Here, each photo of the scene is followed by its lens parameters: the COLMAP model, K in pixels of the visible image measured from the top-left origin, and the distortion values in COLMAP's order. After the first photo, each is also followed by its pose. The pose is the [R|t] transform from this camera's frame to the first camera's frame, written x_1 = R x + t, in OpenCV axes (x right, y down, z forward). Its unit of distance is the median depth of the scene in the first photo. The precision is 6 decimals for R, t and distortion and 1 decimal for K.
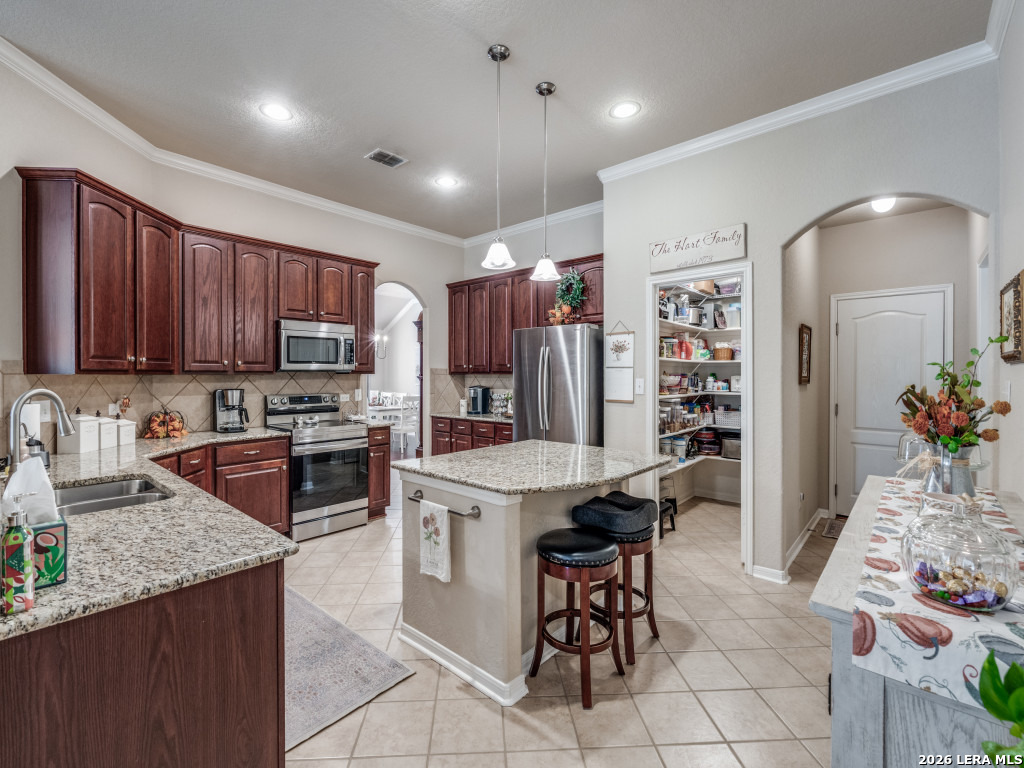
lens RADIAL K [[448.3, 0, 515.4], [0, 448.3, 378.4], [0, 0, 1]] dist [-0.001946, -0.000334]
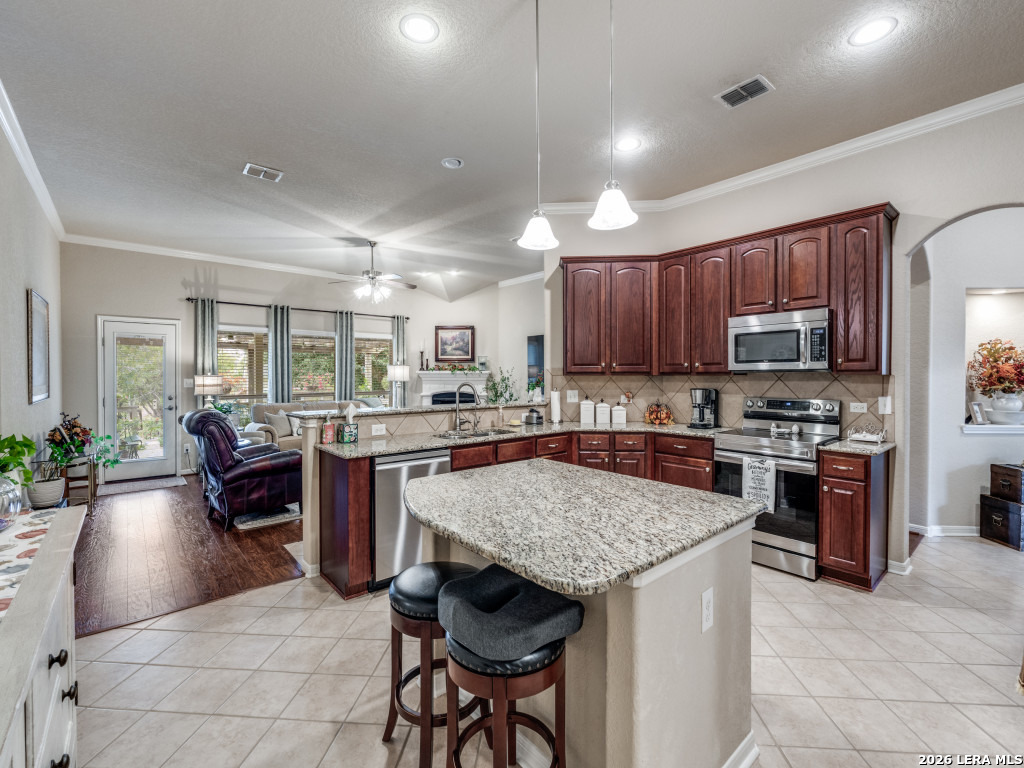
lens RADIAL K [[452.7, 0, 510.5], [0, 452.7, 382.5], [0, 0, 1]] dist [-0.000717, -0.000083]
pose [[-0.139443, 0.016214, -0.990097, 0.499548], [-0.005214, 0.999840, 0.017108, -0.007547], [0.990216, 0.007548, -0.139336, 0.665945]]
